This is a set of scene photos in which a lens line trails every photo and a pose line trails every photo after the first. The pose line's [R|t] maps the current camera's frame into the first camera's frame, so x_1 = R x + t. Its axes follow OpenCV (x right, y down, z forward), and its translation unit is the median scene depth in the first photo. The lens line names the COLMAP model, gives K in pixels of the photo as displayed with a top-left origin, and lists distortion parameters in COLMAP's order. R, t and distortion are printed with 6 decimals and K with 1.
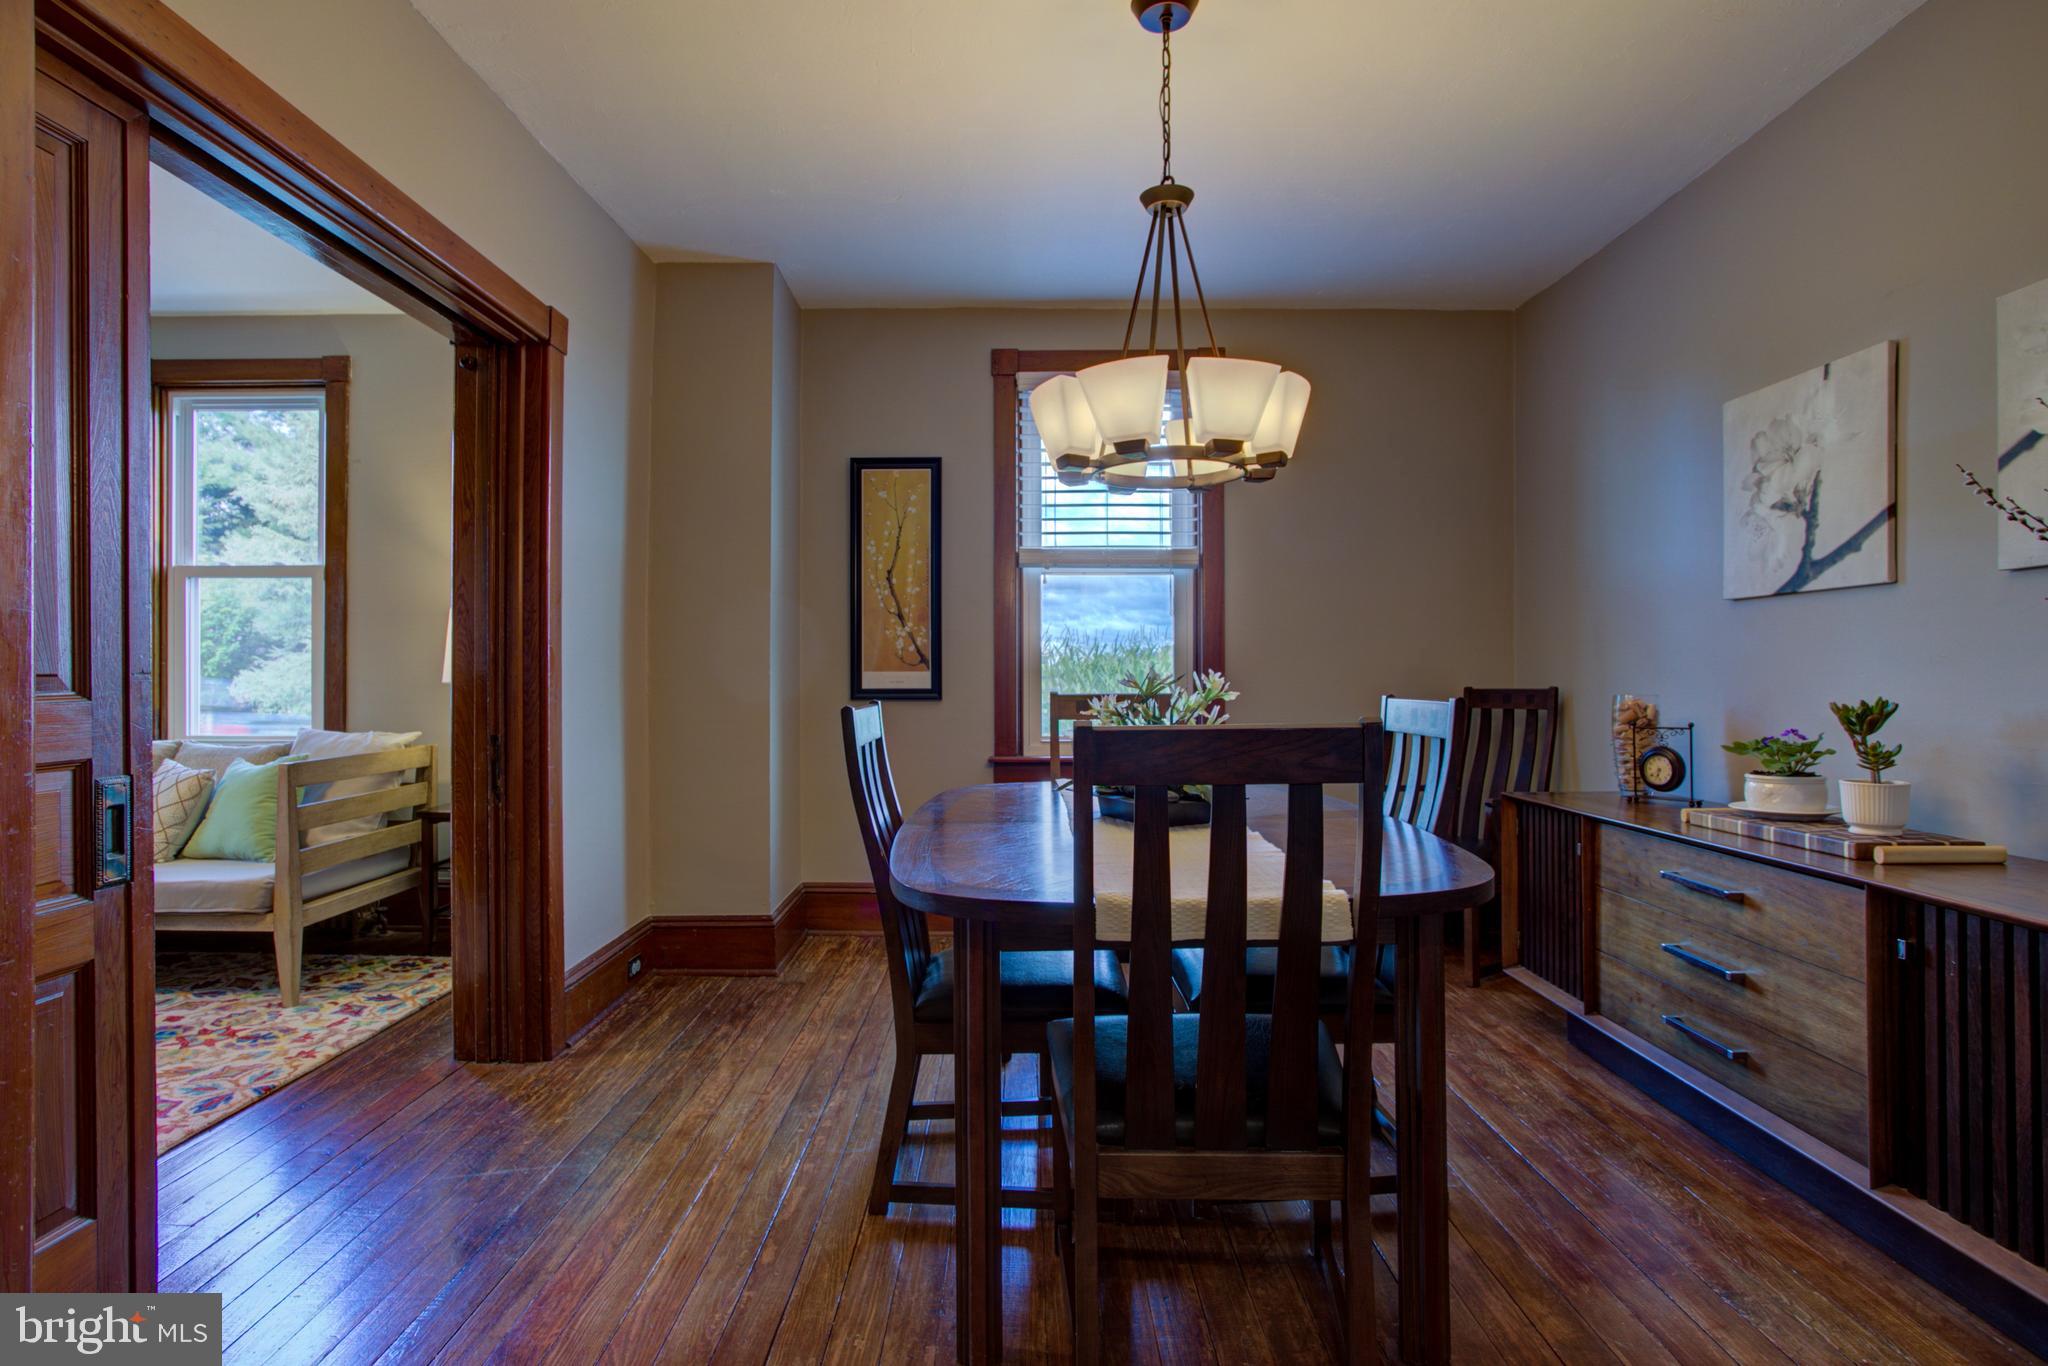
lens RADIAL K [[1054.5, 0, 1025.6], [0, 1054.5, 672.6], [0, 0, 1]] dist [0.000287, 0.000298]
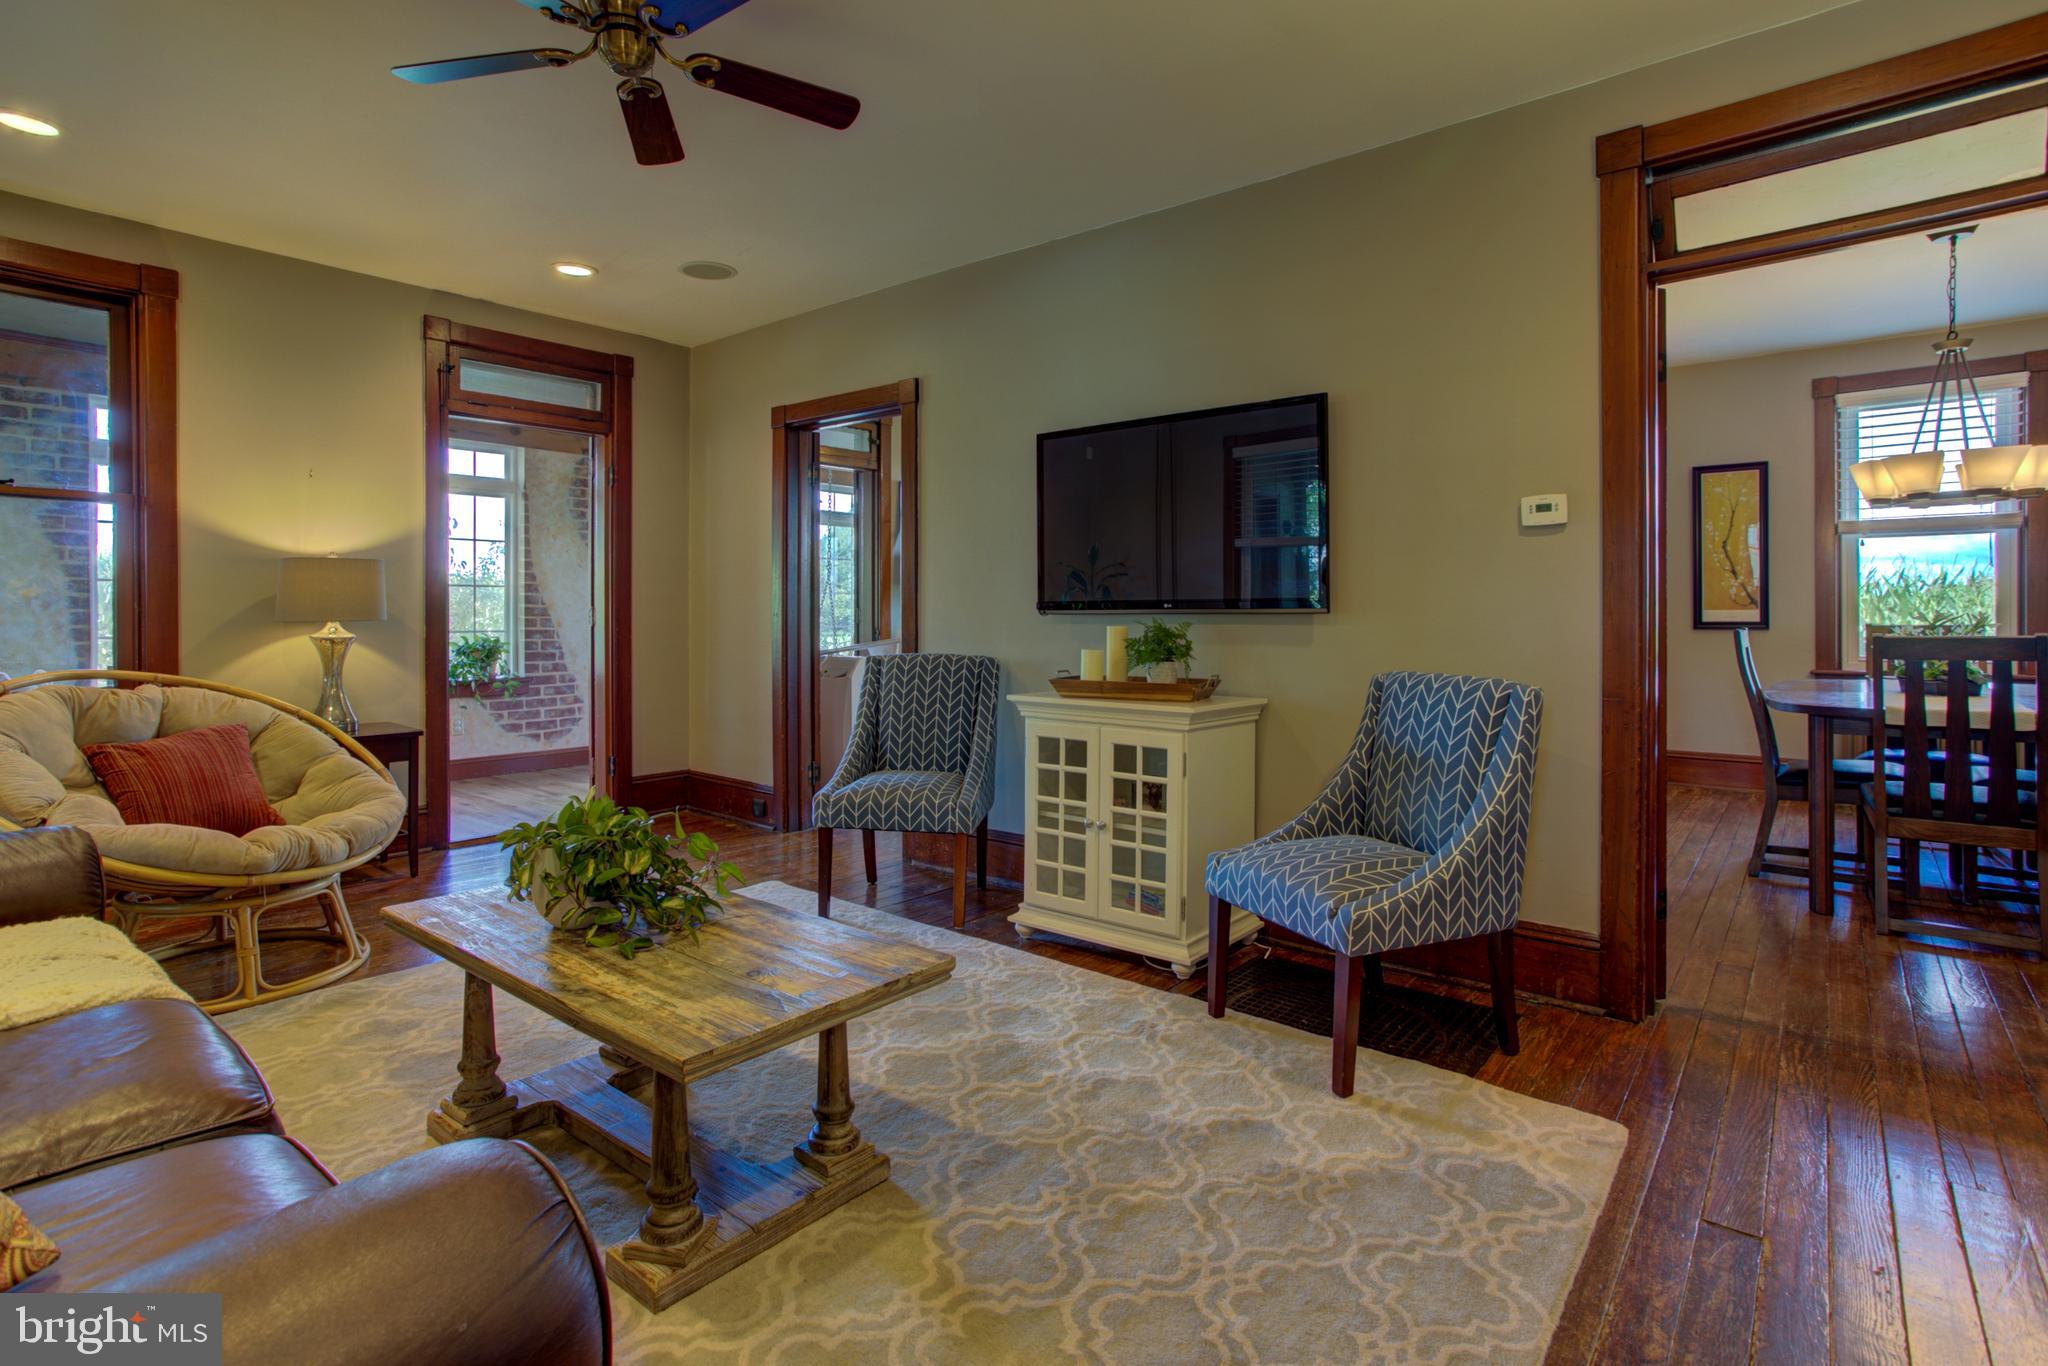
lens RADIAL K [[1001.5, 0, 1019.8], [0, 1001.5, 610.3], [0, 0, 1]] dist [-0.037254, 0.023998]
pose [[0.770636, 0.000110, -0.637276, -0.011756], [0.004192, 0.999977, 0.005241, -0.017897], [0.637262, -0.006710, 0.770618, -1.043904]]
